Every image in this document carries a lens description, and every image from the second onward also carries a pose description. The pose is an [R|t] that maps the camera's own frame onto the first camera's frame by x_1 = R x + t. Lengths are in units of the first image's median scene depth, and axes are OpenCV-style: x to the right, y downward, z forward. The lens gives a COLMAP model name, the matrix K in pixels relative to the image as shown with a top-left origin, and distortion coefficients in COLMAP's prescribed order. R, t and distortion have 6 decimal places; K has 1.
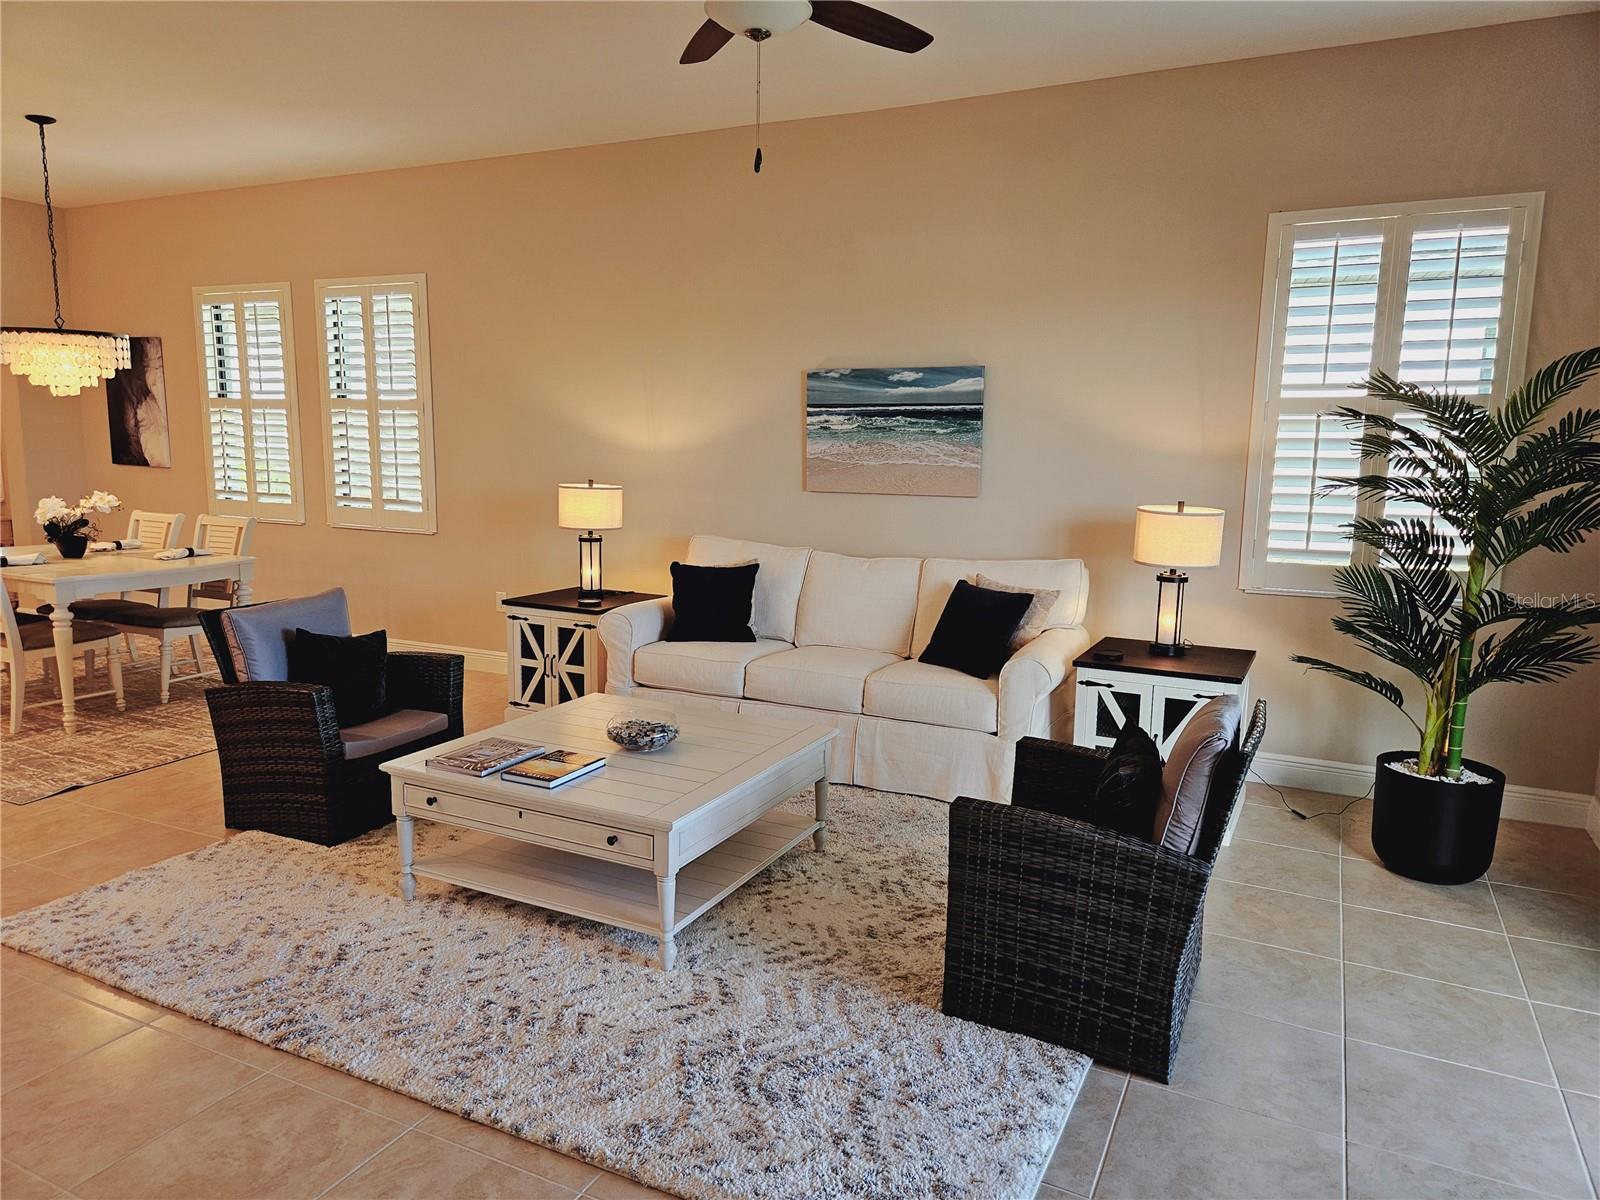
lens RADIAL K [[1034.7, 0, 754.6], [0, 1034.7, 588.4], [0, 0, 1]] dist [0.067182, -0.058804]
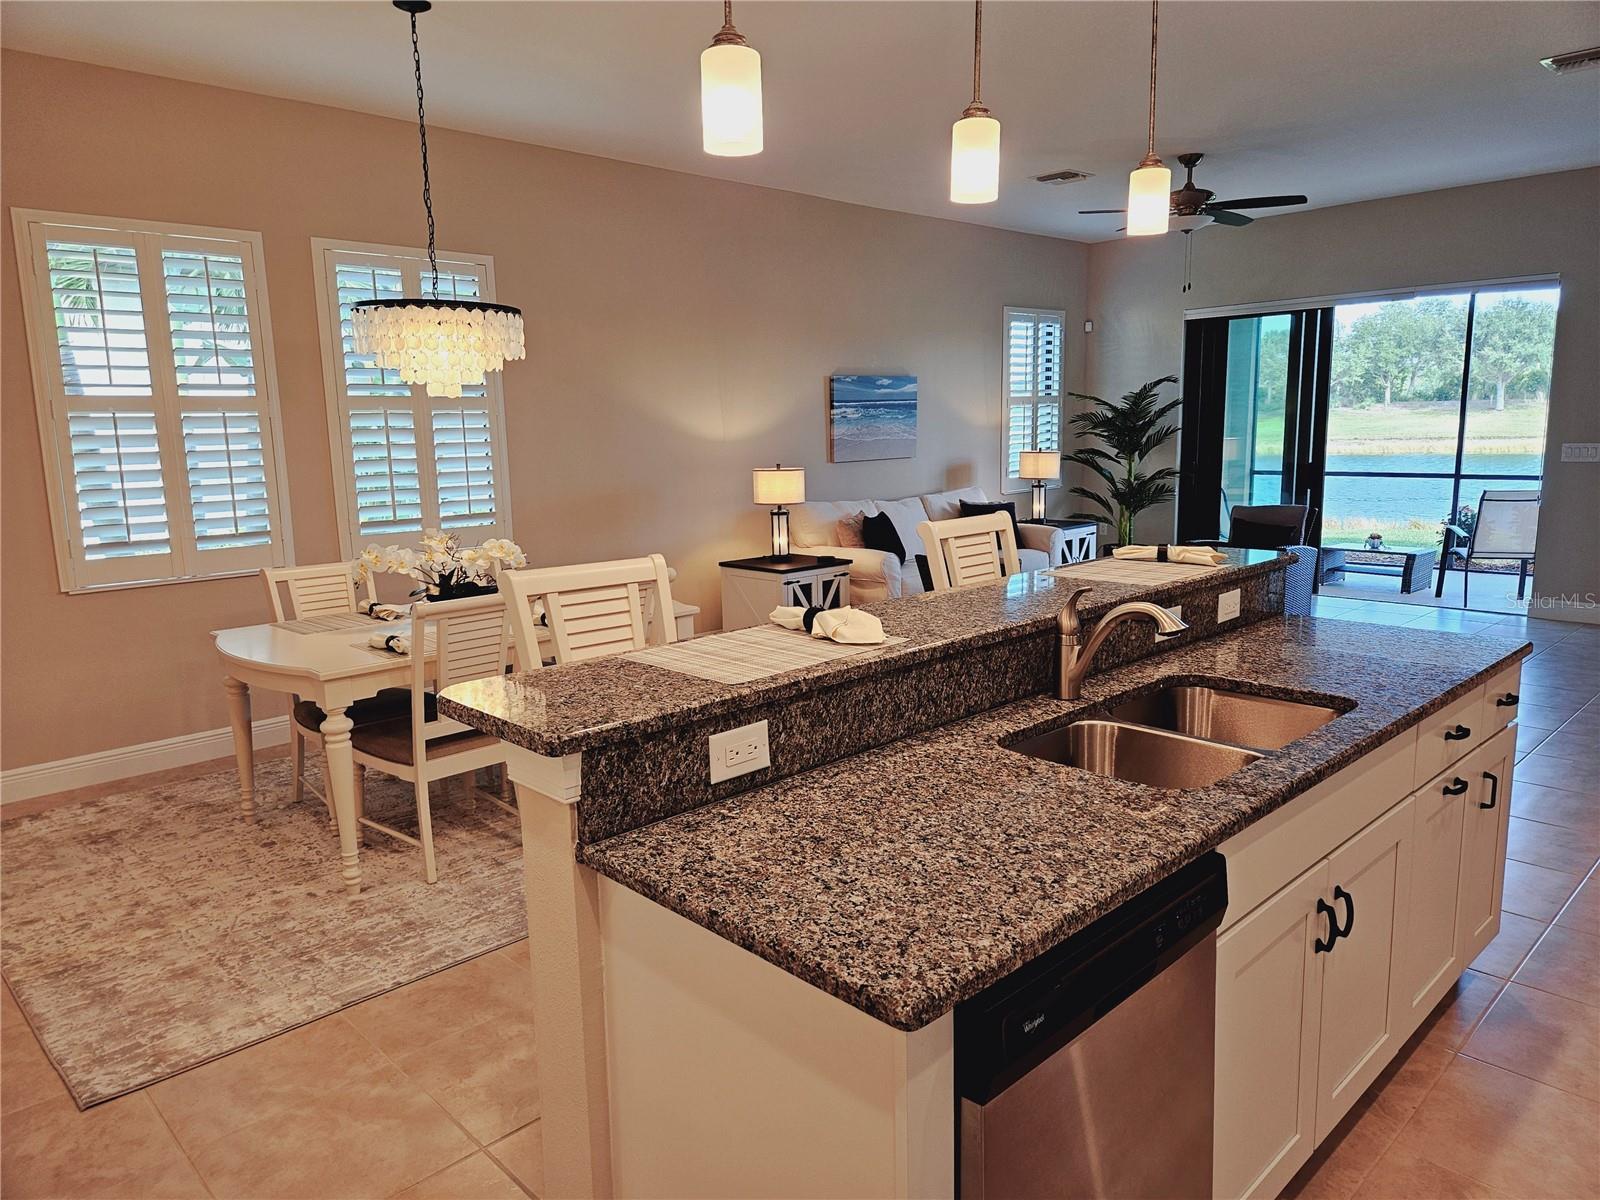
lens RADIAL K [[1077.0, 0, 796.3], [0, 1077.0, 591.9], [0, 0, 1]] dist [0.074951, -0.065134]
pose [[0.343043, -0.166176, 0.924504, -1.409716], [0.169635, 0.979004, 0.113029, -0.101991], [-0.923875, 0.118055, 0.364030, 0.571199]]
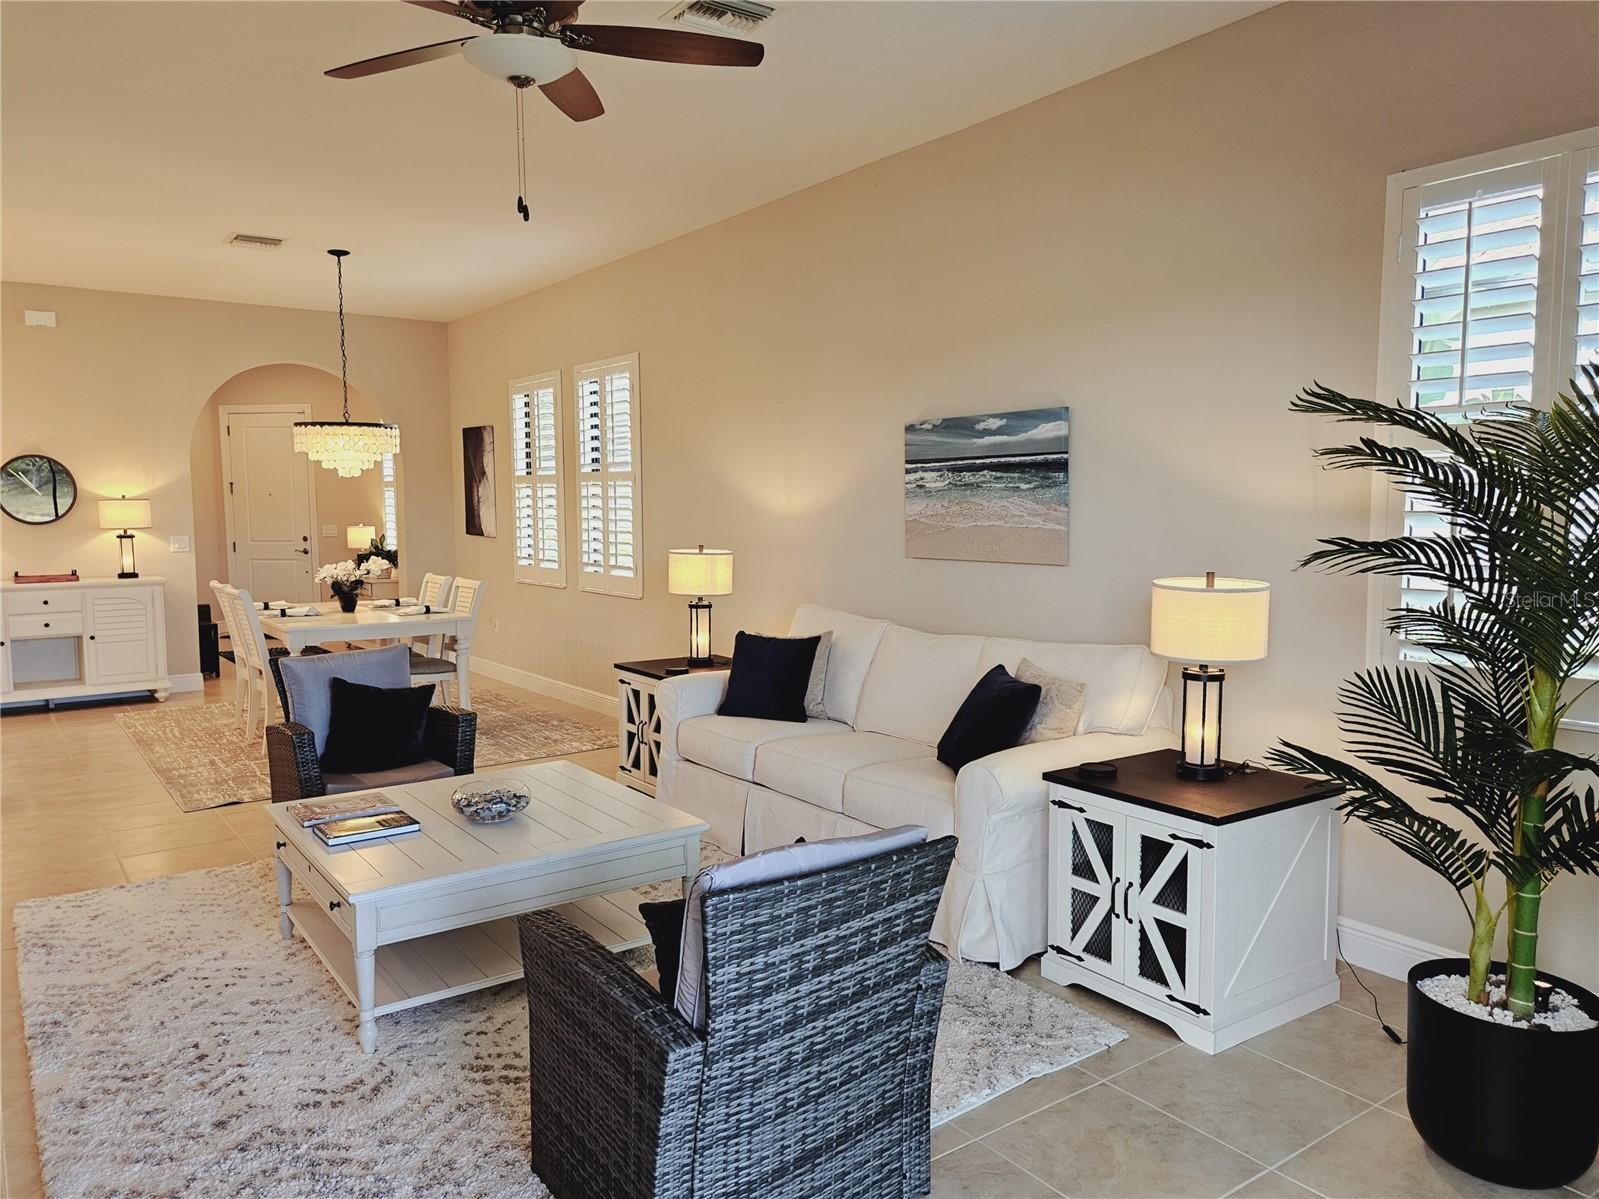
lens RADIAL K [[1076.3, 0, 795.8], [0, 1076.3, 591.4], [0, 0, 1]] dist [0.074951, -0.065134]
pose [[0.893081, 0.019120, -0.449490, 0.401563], [-0.049155, 0.997262, -0.055244, -0.009841], [0.447203, 0.071432, 0.891575, 0.145056]]
